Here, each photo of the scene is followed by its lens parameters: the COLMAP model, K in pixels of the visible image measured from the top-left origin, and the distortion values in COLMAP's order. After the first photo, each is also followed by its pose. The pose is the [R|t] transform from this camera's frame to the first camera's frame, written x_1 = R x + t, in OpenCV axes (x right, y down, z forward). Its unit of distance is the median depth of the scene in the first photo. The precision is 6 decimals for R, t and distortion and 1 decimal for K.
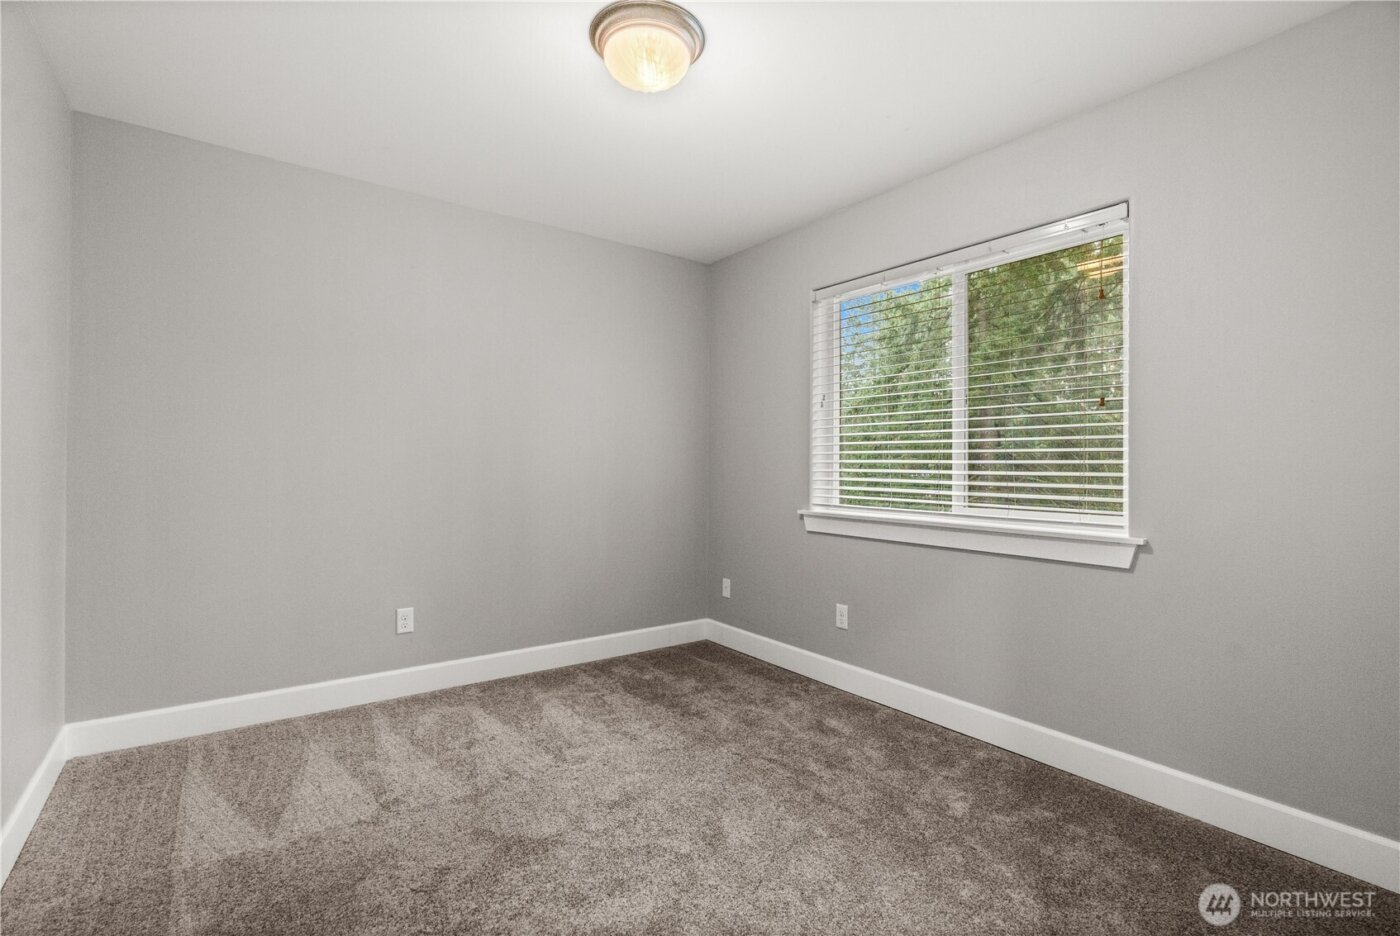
lens RADIAL K [[641.4, 0, 700.4], [0, 641.4, 468.1], [0, 0, 1]] dist [-0.006192, 0.000607]
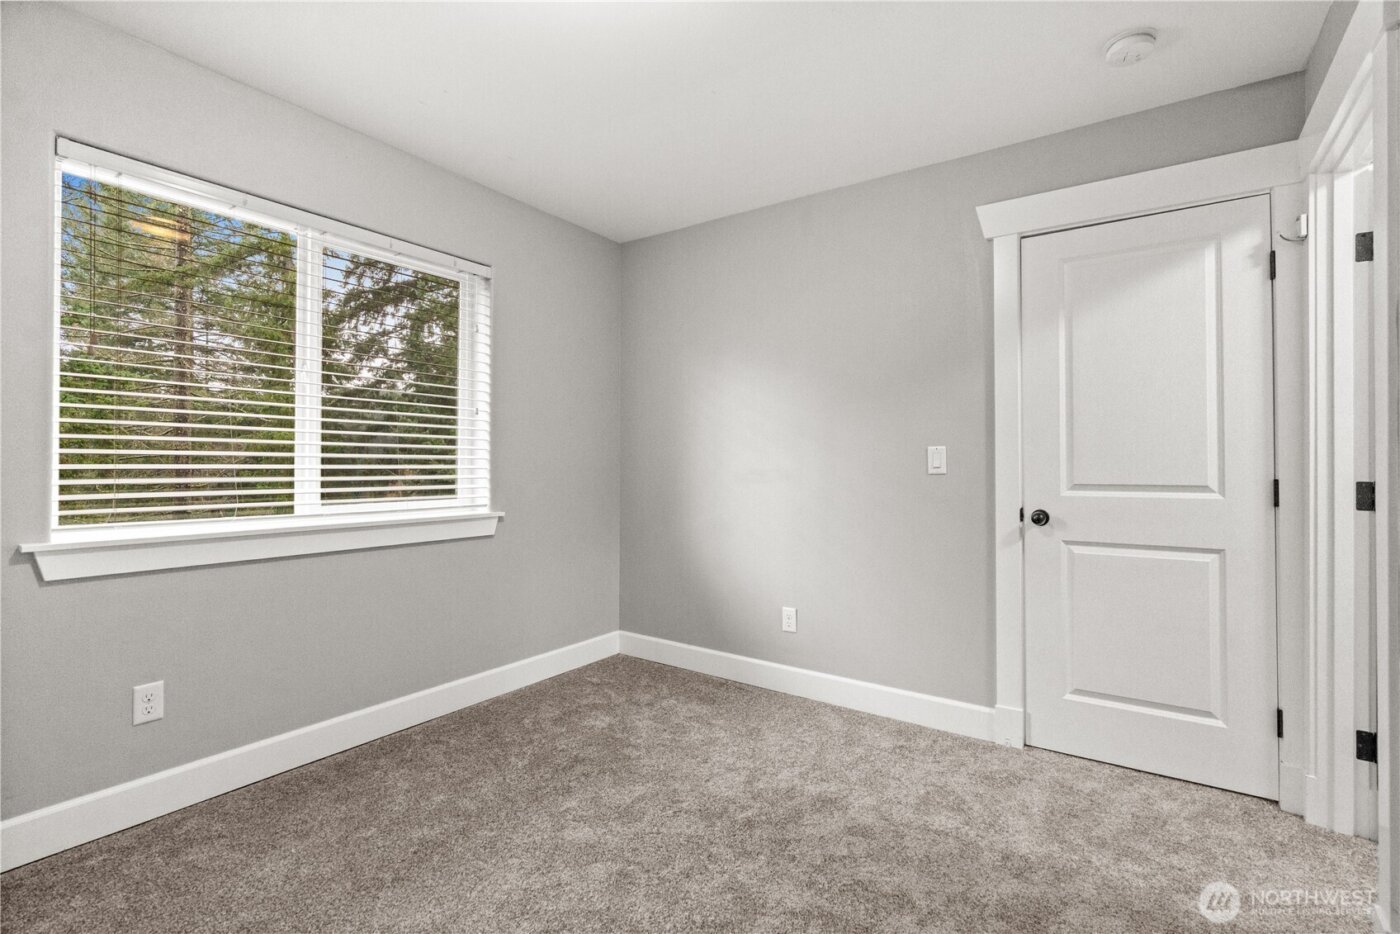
lens RADIAL K [[641.4, 0, 700.6], [0, 641.4, 461.1], [0, 0, 1]] dist [-0.006192, 0.000607]
pose [[-0.302204, -0.004942, 0.953230, -0.573019], [-0.002682, 0.999987, 0.004334, -0.006689], [-0.953240, -0.001246, -0.302213, 0.731528]]
